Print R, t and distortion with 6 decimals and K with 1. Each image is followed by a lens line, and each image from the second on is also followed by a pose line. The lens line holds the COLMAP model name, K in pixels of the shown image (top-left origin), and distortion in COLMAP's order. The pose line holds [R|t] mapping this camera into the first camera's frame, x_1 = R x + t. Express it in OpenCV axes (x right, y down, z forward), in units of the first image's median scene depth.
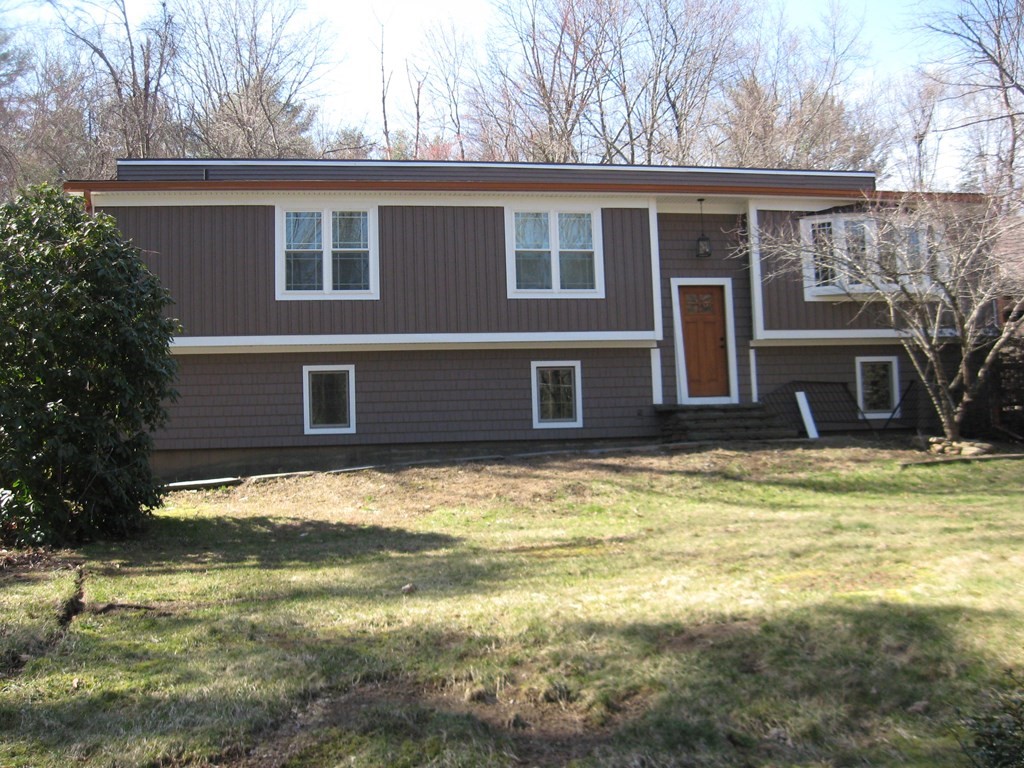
lens RADIAL K [[1061.0, 0, 511.3], [0, 1061.0, 386.8], [0, 0, 1]] dist [-0.123714, 0.000000]
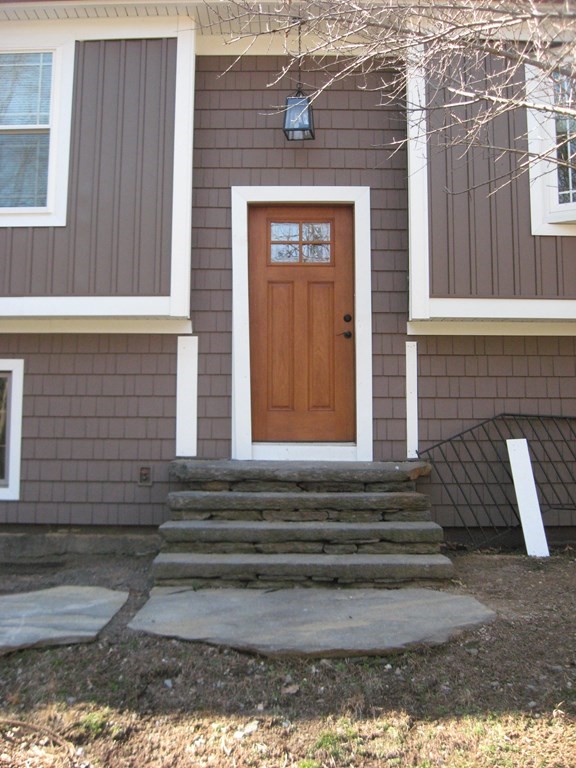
lens RADIAL K [[795.8, 0, 288.5], [0, 795.8, 380.0], [0, 0, 1]] dist [-0.123714, 0.000000]
pose [[0.980467, 0.027096, -0.194810, 0.247095], [-0.025636, 0.999621, 0.010014, -0.021355], [0.195008, -0.004824, 0.980790, 0.663133]]
